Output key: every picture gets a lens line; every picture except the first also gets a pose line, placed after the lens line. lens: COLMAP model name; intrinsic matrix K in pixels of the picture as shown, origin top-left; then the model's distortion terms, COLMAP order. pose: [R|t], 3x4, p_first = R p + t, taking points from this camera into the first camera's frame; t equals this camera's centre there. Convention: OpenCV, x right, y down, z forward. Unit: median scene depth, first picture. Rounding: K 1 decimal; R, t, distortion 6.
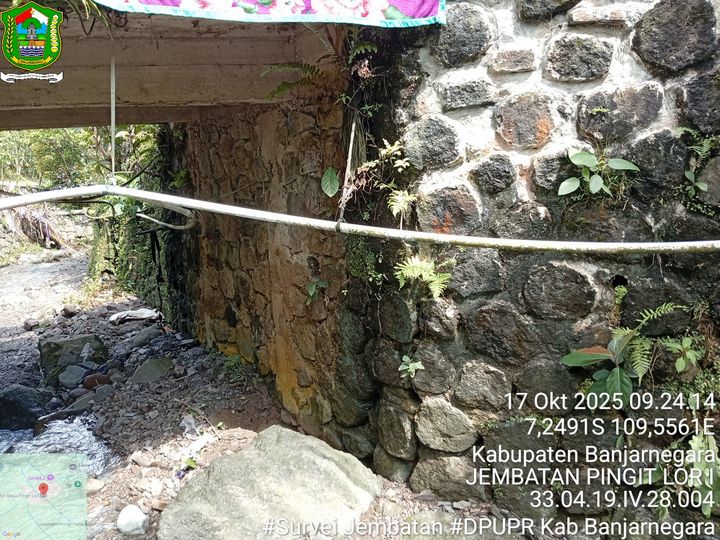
lens RADIAL K [[547.1, 0, 356.0], [0, 547.1, 270.7], [0, 0, 1]] dist [0.088527, -0.180408]
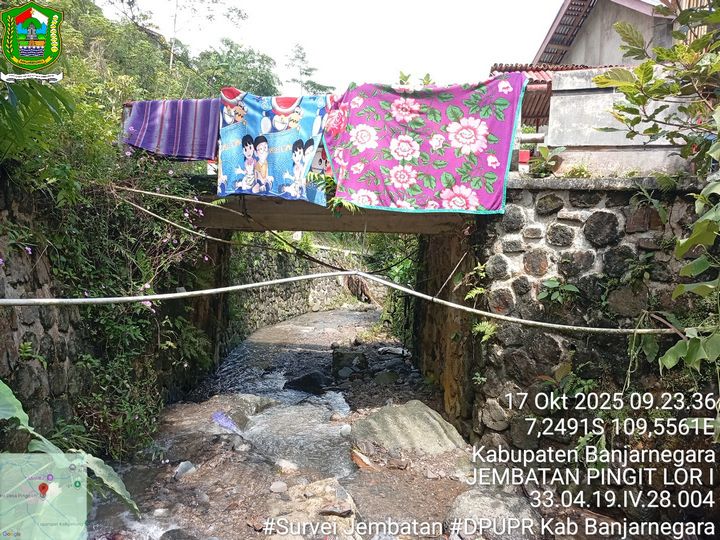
lens RADIAL K [[547.1, 0, 358.2], [0, 547.1, 268.9], [0, 0, 1]] dist [0.088527, -0.180408]
pose [[0.850777, 0.099513, -0.516020, 0.597495], [-0.171453, 0.980741, -0.093546, 0.043561], [0.496773, 0.168060, 0.851453, -0.787488]]
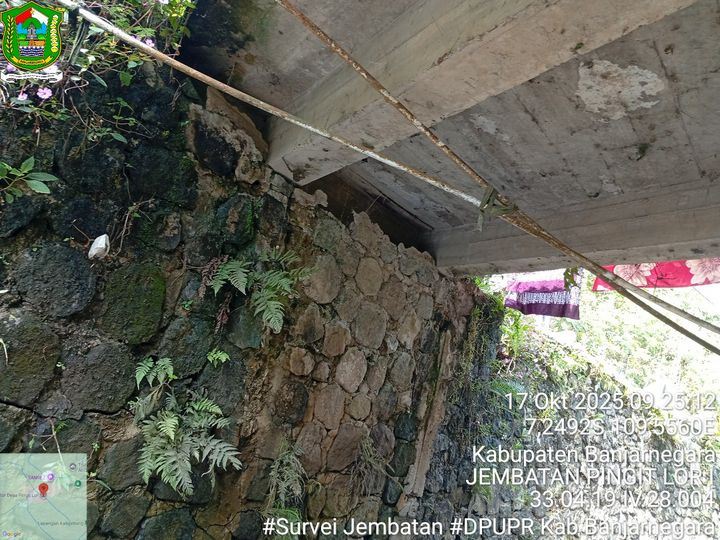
lens RADIAL K [[547.1, 0, 363.1], [0, 547.1, 272.8], [0, 0, 1]] dist [0.088527, -0.180408]
pose [[0.290471, -0.084846, -0.953115, -0.260319], [-0.425985, 0.880449, -0.208200, 0.080496], [0.856833, 0.466489, 0.219602, 0.826996]]
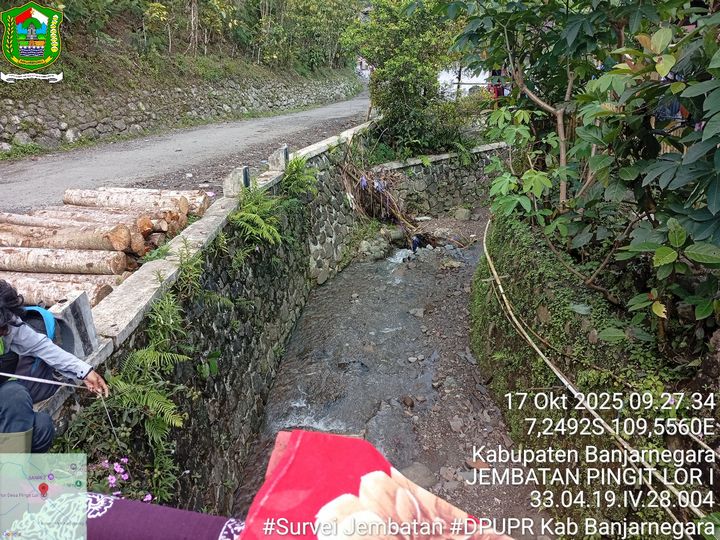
lens RADIAL K [[547.1, 0, 353.6], [0, 547.1, 262.2], [0, 0, 1]] dist [0.088527, -0.180408]
pose [[0.891016, 0.187200, -0.413577, -1.413341], [-0.092486, 0.966768, 0.238342, -0.997558], [0.444451, -0.174116, 0.878719, 1.412348]]
